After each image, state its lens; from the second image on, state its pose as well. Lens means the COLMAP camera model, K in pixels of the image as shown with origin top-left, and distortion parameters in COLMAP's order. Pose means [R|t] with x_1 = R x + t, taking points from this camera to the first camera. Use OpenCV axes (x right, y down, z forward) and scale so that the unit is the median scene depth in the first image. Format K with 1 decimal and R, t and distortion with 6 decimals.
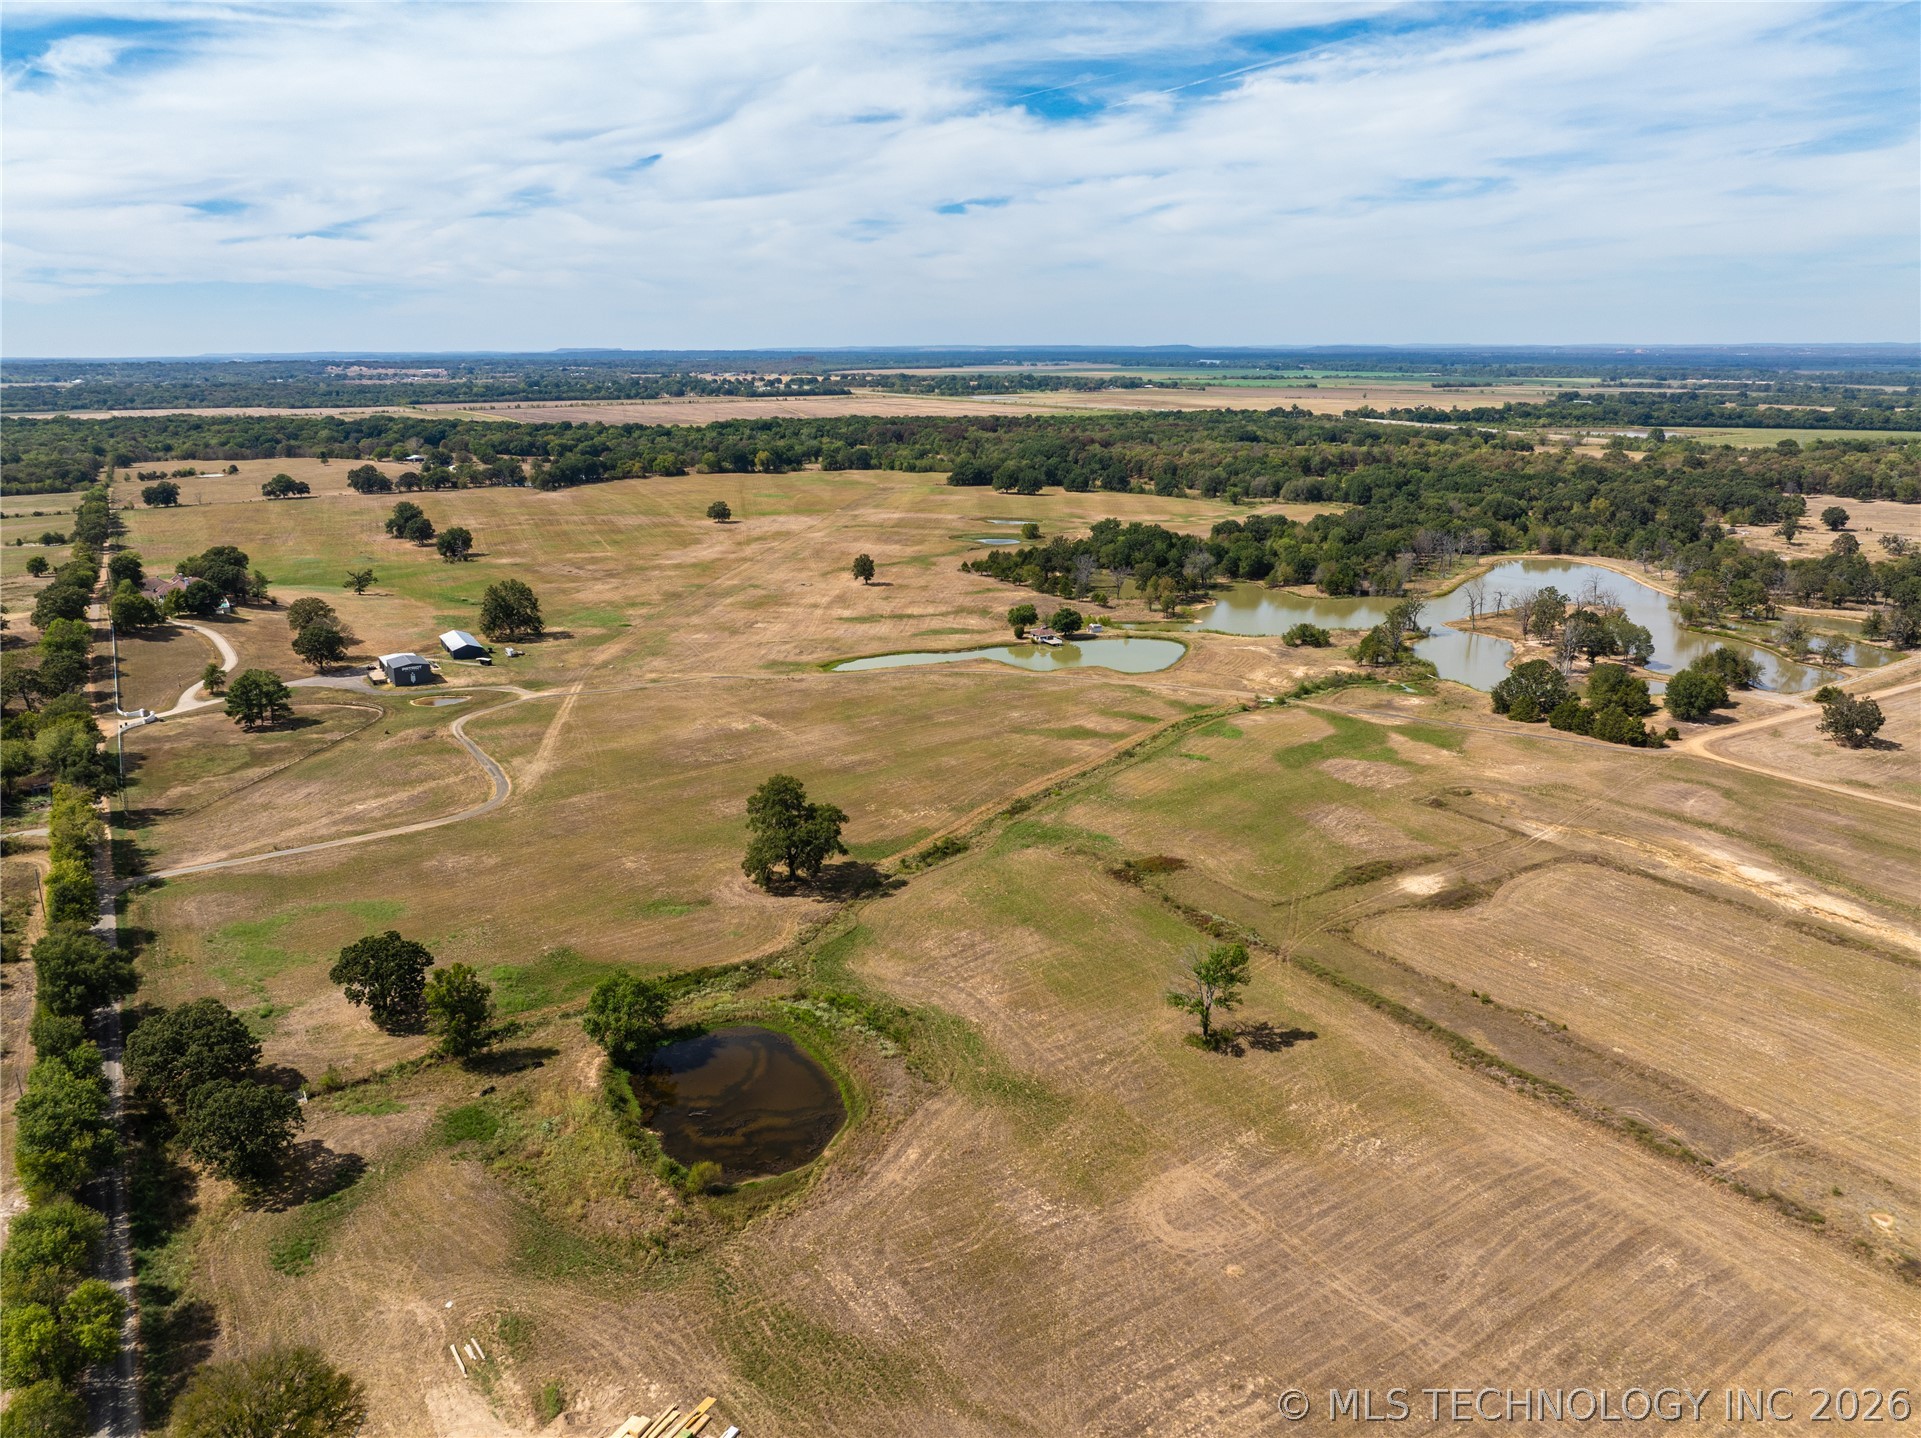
lens RADIAL K [[1352.1, 0, 975.0], [0, 1352.1, 717.2], [0, 0, 1]] dist [-0.041193, 0.004167]
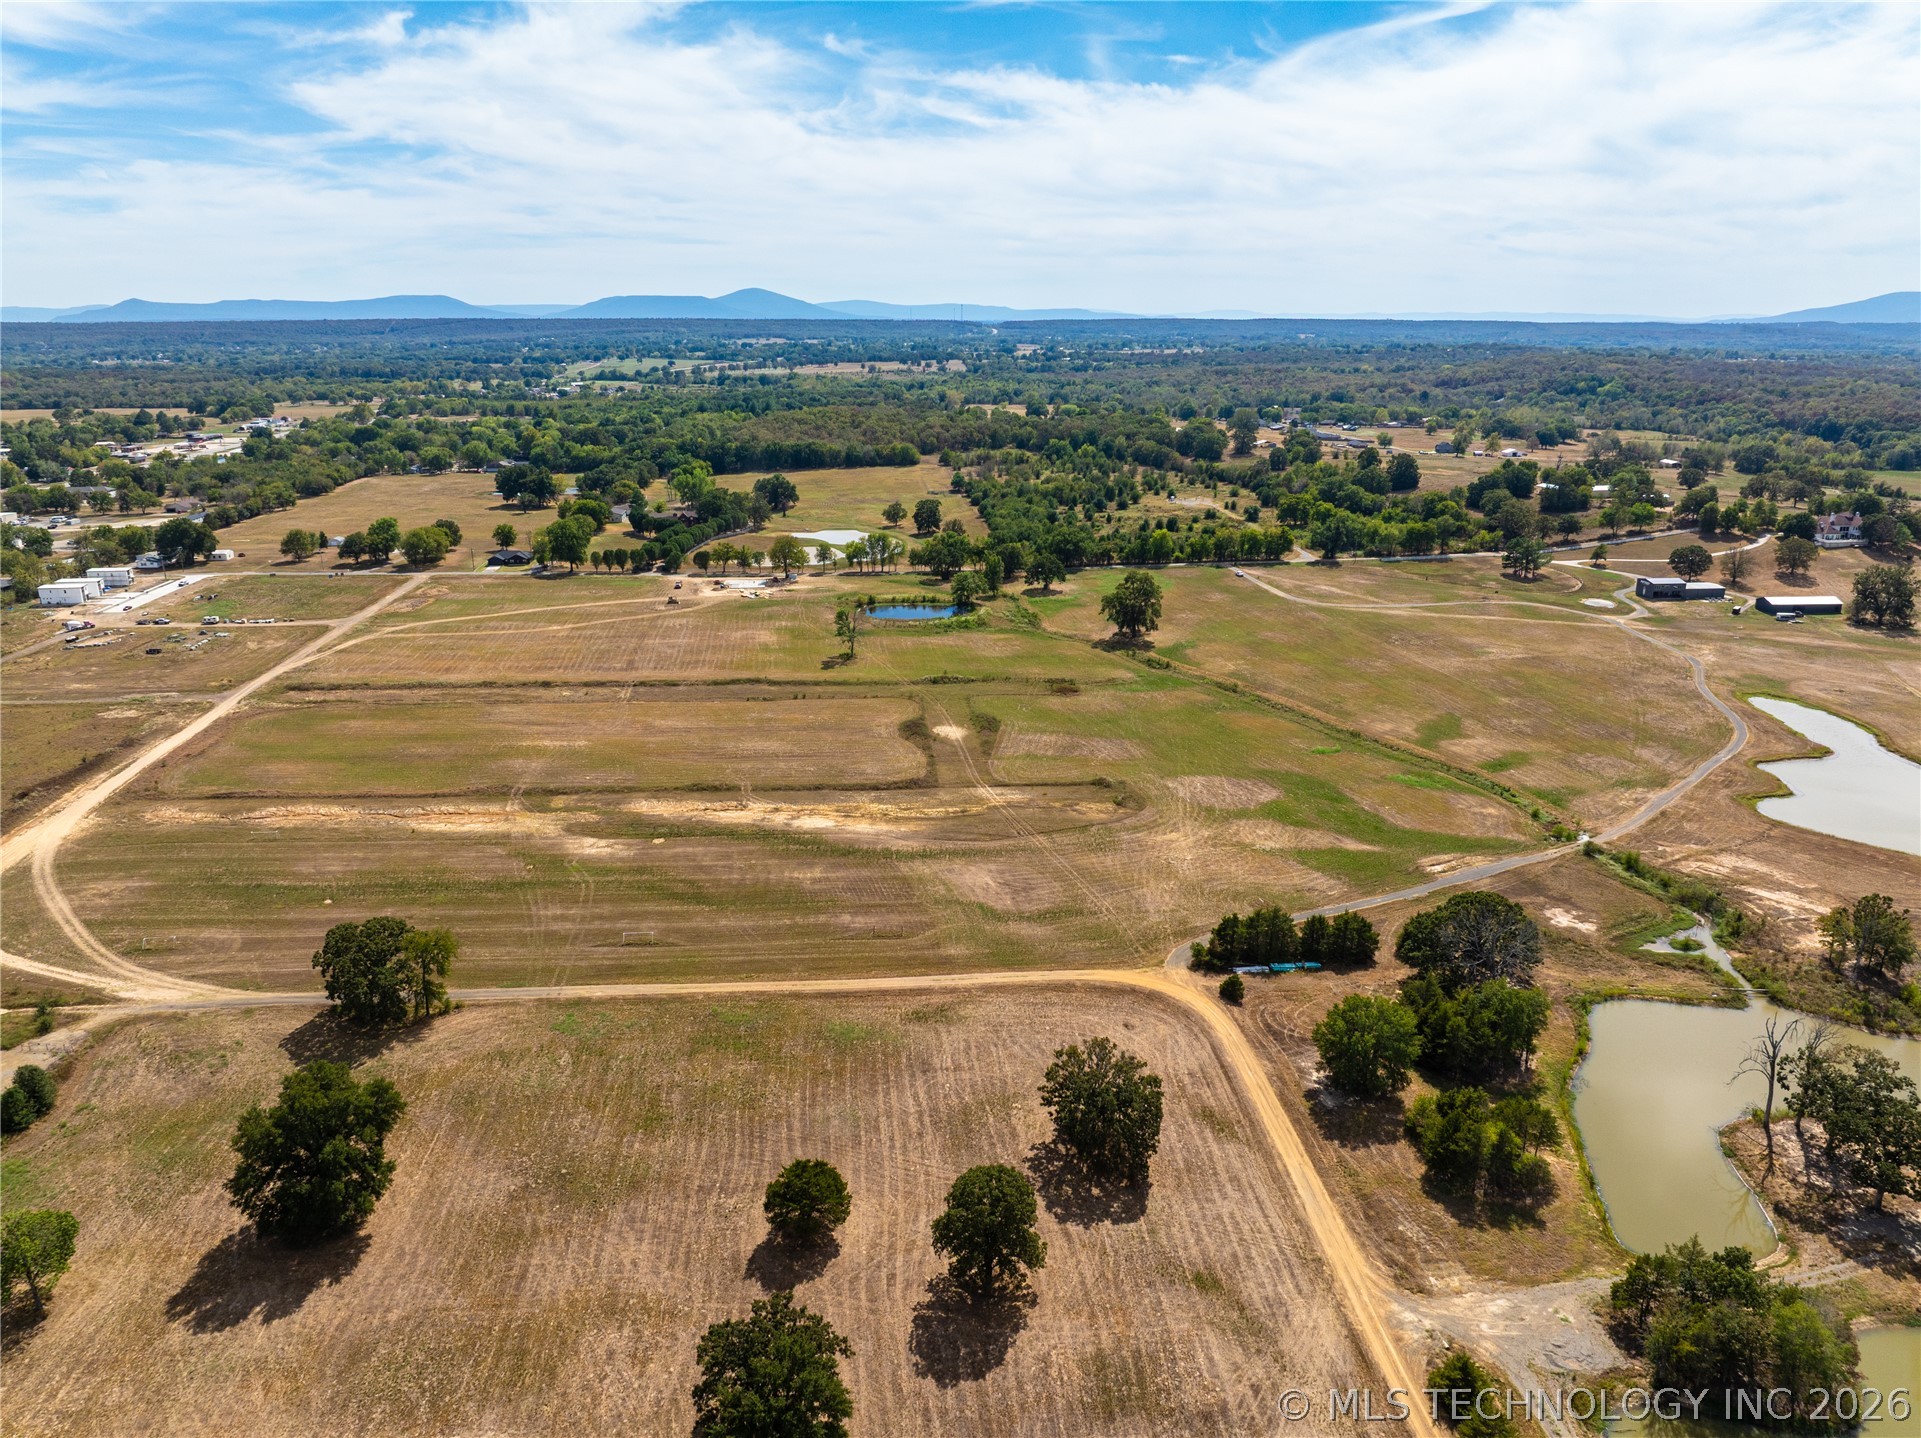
lens RADIAL K [[1352.1, 0, 975.0], [0, 1352.1, 717.2], [0, 0, 1]] dist [-0.041193, 0.004167]
pose [[-0.450544, 0.256473, -0.855121, 0.495423], [-0.234461, 0.890230, 0.390536, -0.139460], [0.861416, 0.376446, -0.340955, 0.503945]]
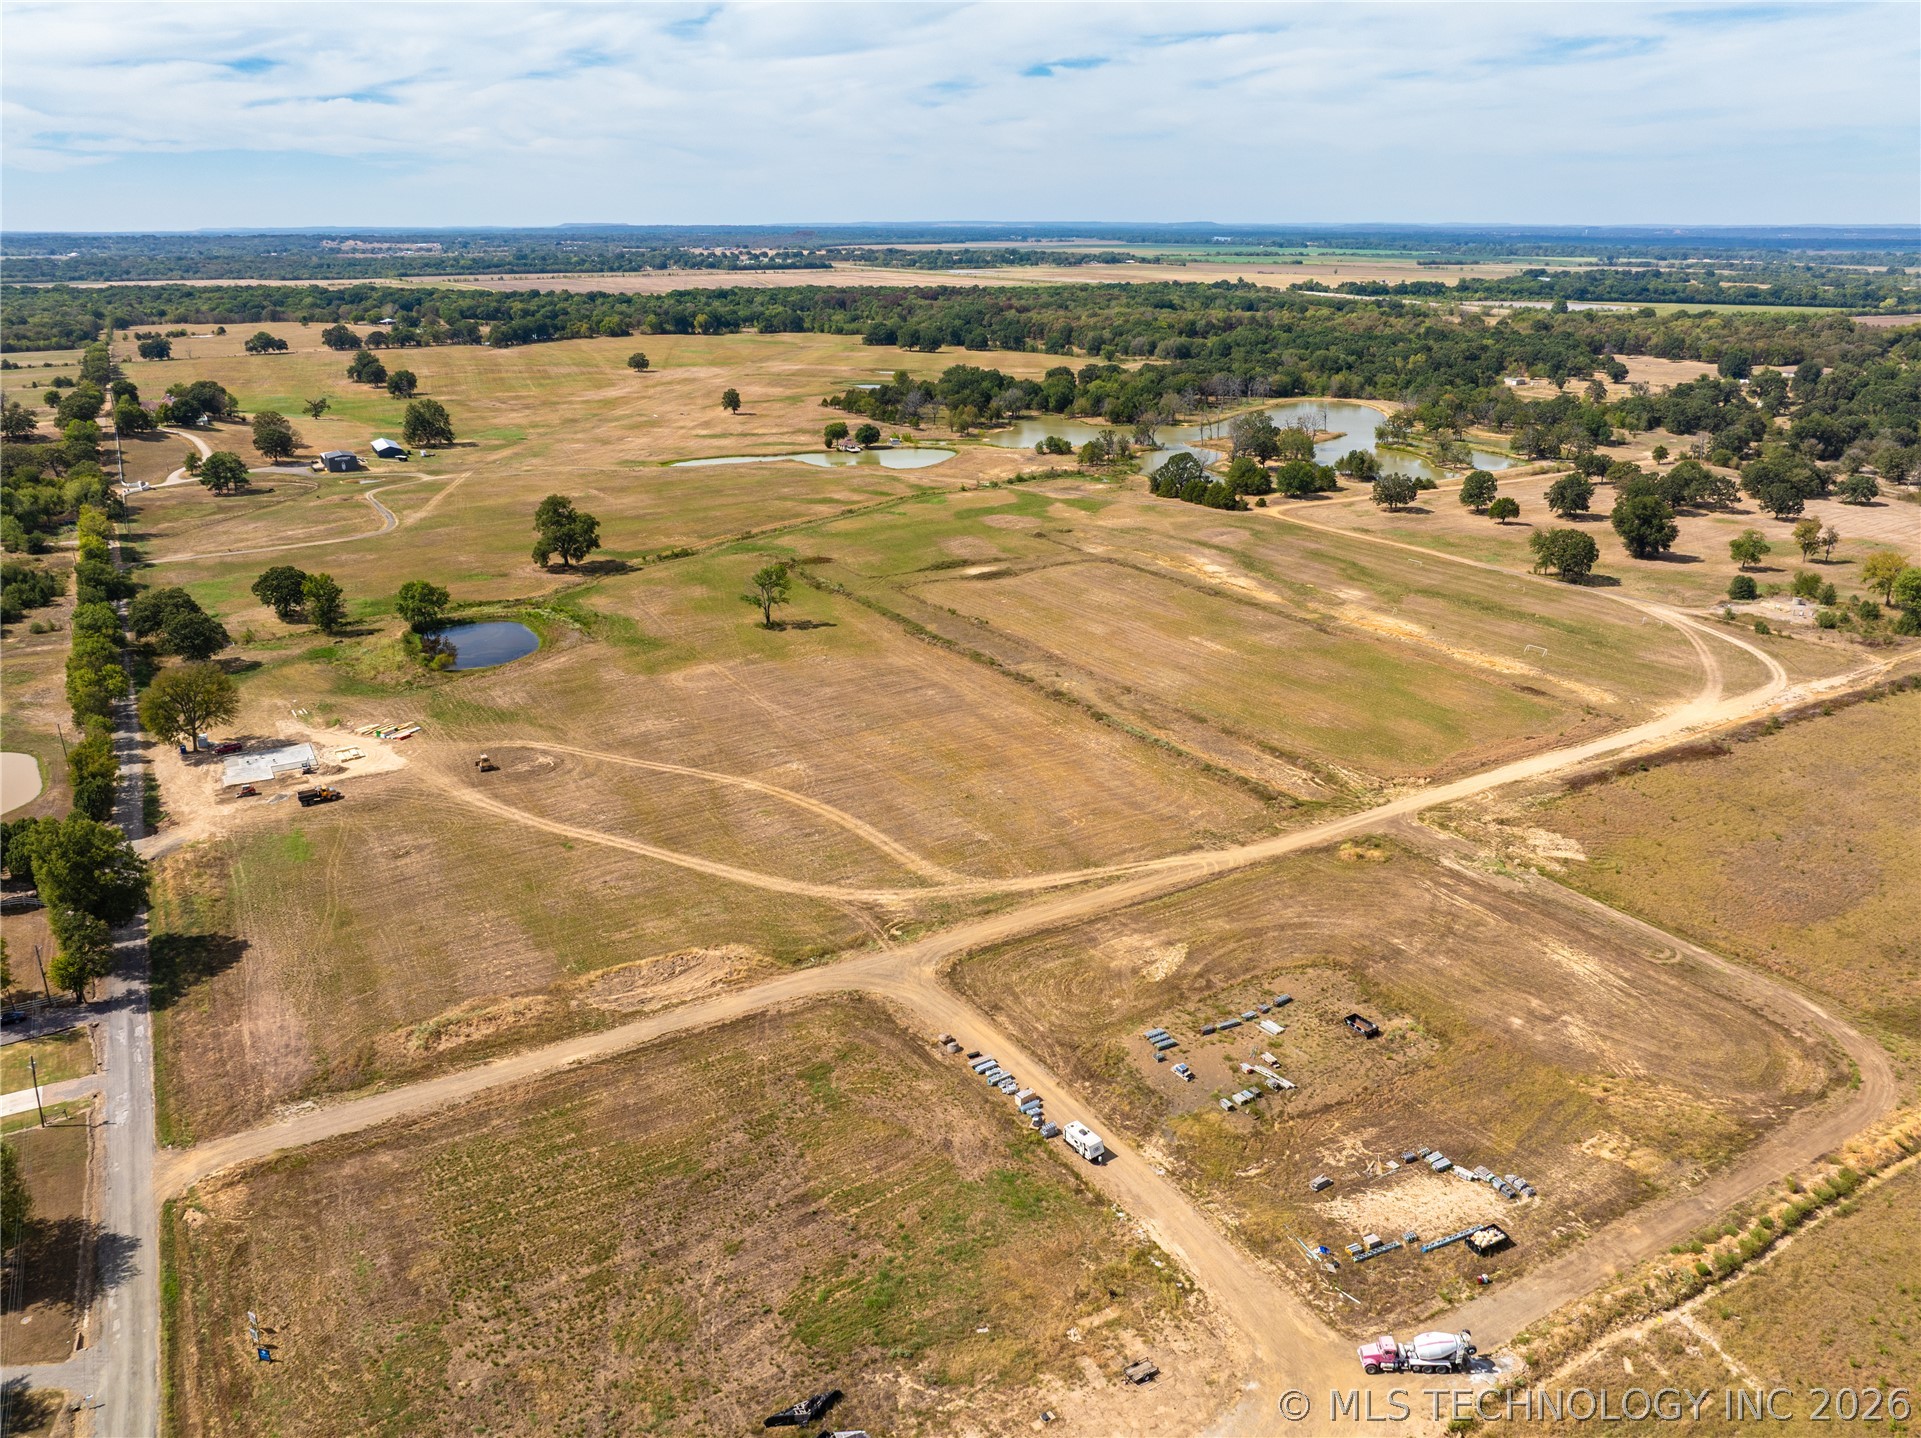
lens RADIAL K [[1380.2, 0, 972.1], [0, 1380.2, 720.1], [0, 0, 1]] dist [-0.043636, 0.007557]
pose [[0.999823, 0.010125, -0.015858, 0.120849], [-0.008838, 0.996817, 0.079235, 0.058433], [0.016609, -0.079081, 0.996730, -0.188071]]
